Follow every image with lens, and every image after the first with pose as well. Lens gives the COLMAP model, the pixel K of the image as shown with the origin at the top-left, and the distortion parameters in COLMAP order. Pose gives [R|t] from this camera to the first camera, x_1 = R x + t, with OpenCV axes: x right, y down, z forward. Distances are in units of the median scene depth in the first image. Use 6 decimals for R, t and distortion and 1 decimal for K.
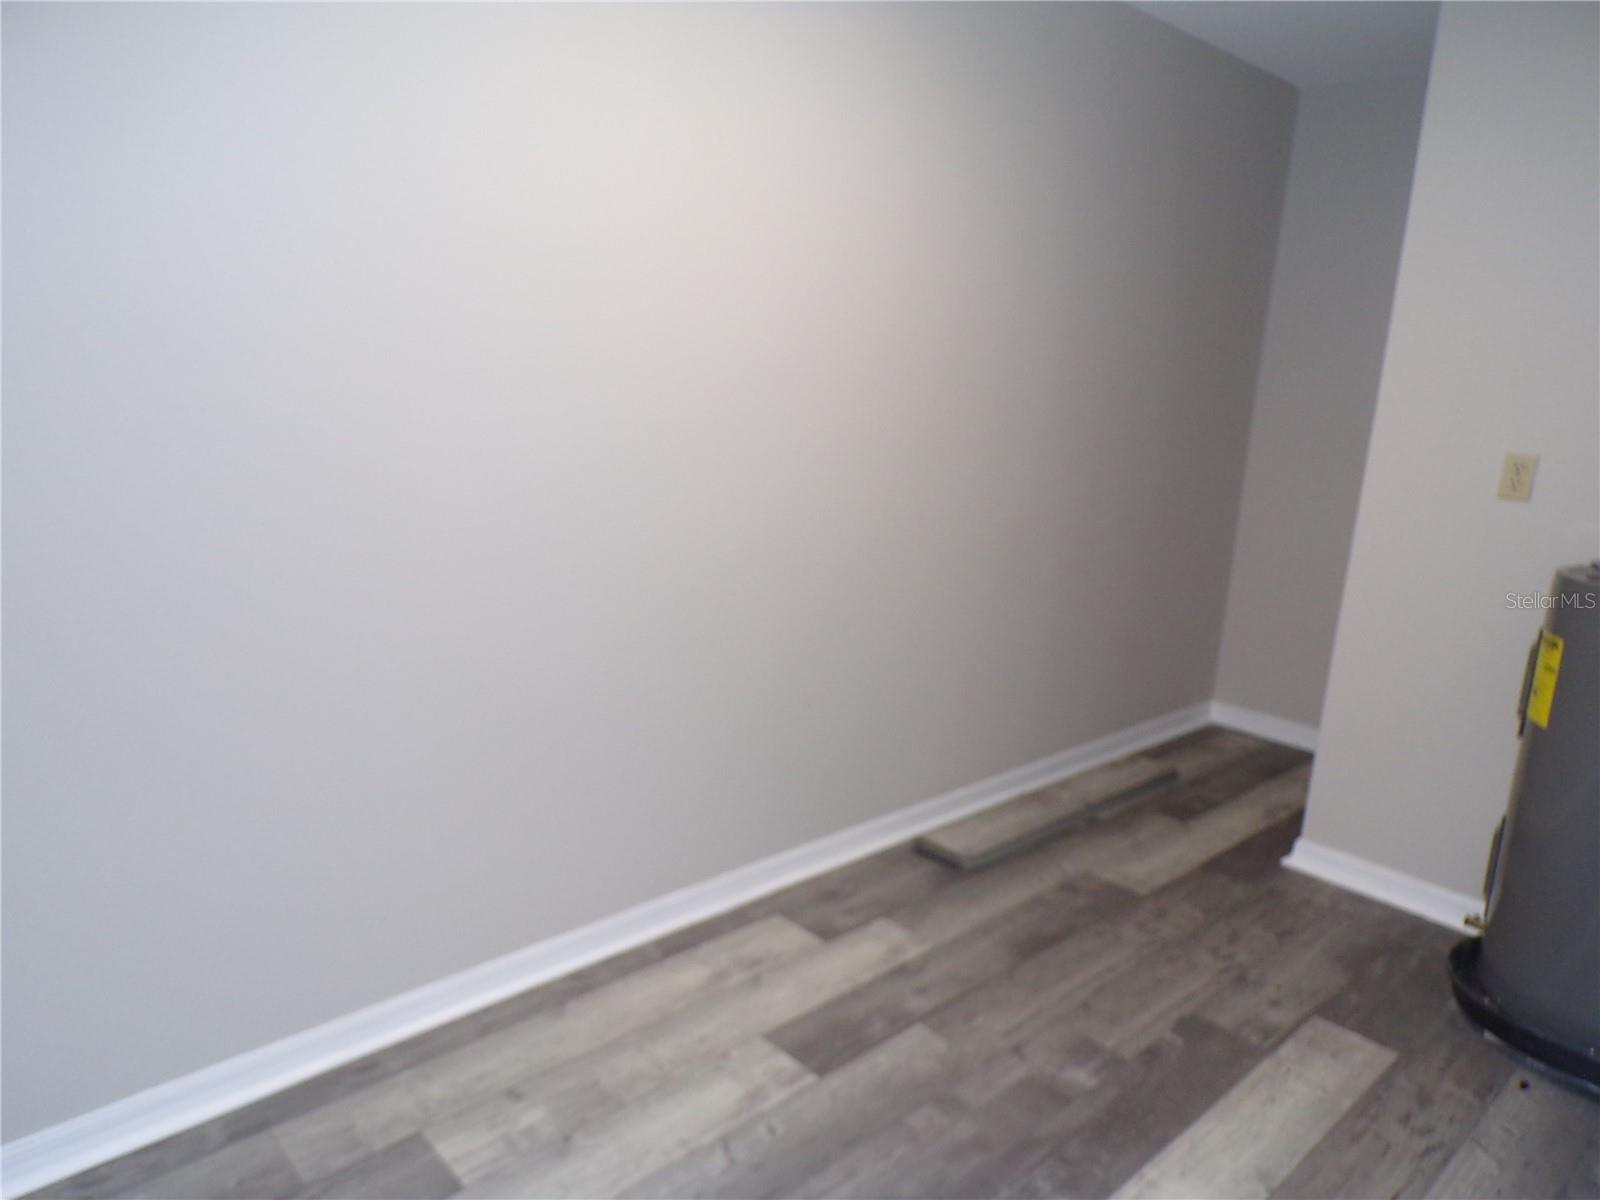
lens RADIAL K [[1110.3, 0, 802.0], [0, 1110.3, 603.0], [0, 0, 1]] dist [0.001235, 0.001057]
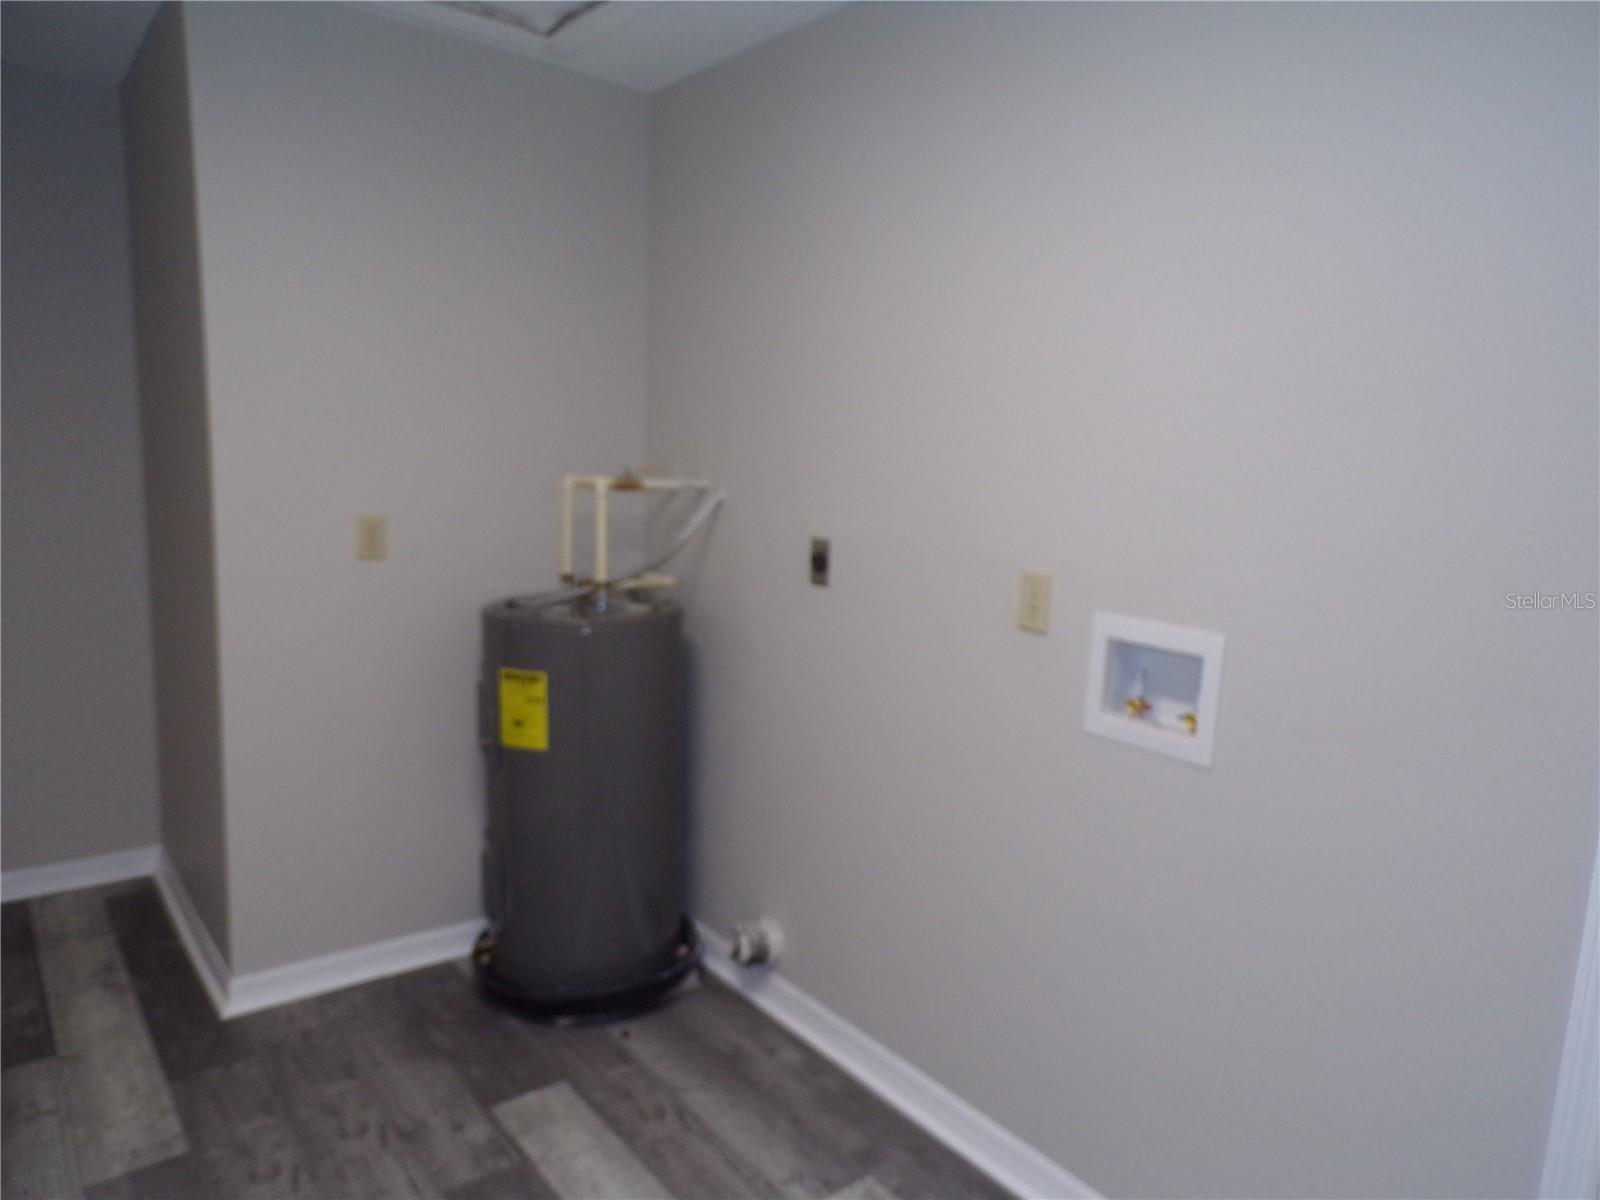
lens RADIAL K [[1110.3, 0, 800.5], [0, 1110.3, 597.6], [0, 0, 1]] dist [0.001235, 0.001057]
pose [[0.109552, -0.201598, 0.973322, -0.350147], [0.203645, 0.962997, 0.176538, -0.168244], [-0.972896, 0.178872, 0.146552, 0.486001]]
